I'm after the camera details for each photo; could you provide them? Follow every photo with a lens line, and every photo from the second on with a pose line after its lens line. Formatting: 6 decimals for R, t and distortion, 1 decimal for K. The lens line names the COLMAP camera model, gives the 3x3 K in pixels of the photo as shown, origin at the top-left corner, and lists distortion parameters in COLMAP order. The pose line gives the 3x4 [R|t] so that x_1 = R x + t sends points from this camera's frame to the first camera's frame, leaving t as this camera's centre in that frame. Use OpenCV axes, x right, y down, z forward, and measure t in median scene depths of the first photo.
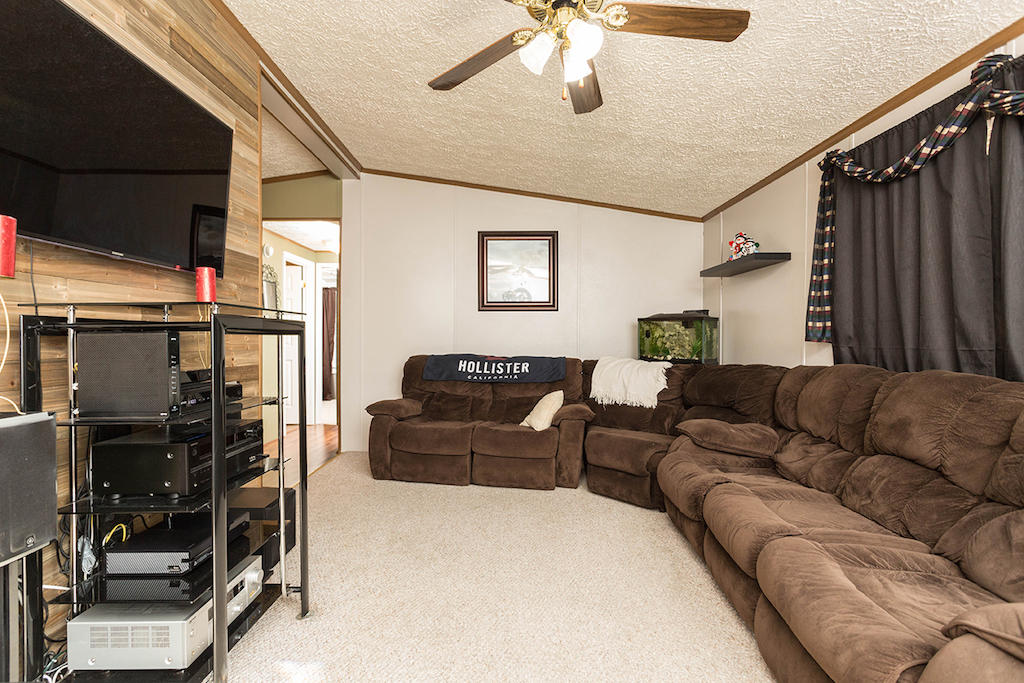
lens RADIAL K [[485.0, 0, 512.0], [0, 485.0, 341.5], [0, 0, 1]] dist [0.004441, 0.000998]
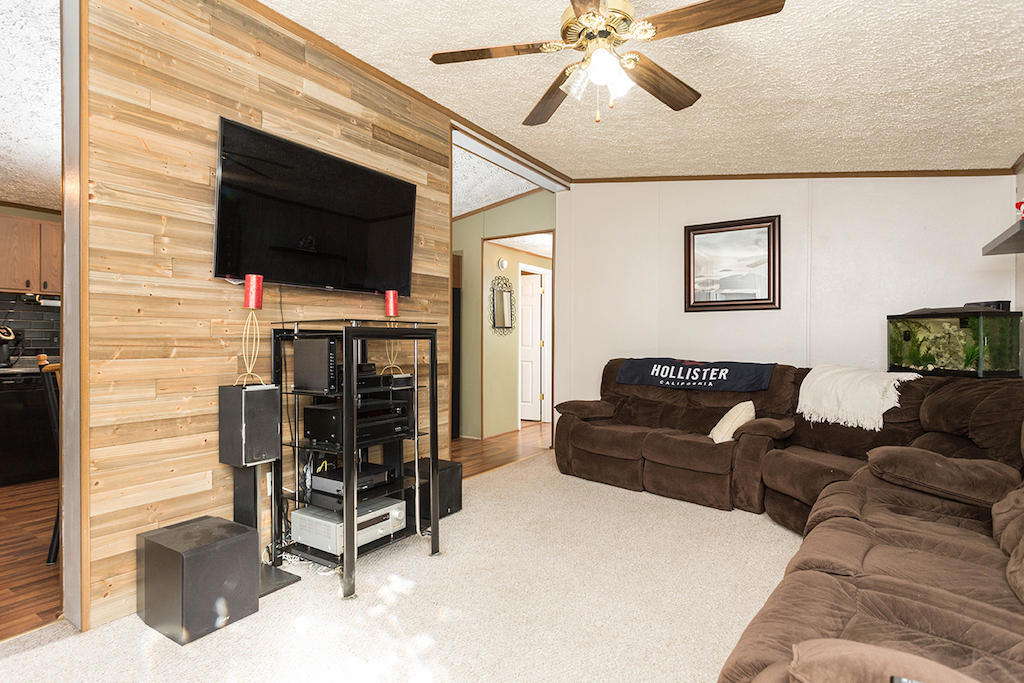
lens RADIAL K [[535.1, 0, 512.0], [0, 535.1, 341.5], [0, 0, 1]] dist [0.000608, 0.000642]
pose [[0.833779, 0.000771, -0.552098, 0.266950], [-0.003483, 0.999986, -0.003863, -0.001484], [0.552088, 0.005144, 0.833770, -0.042730]]
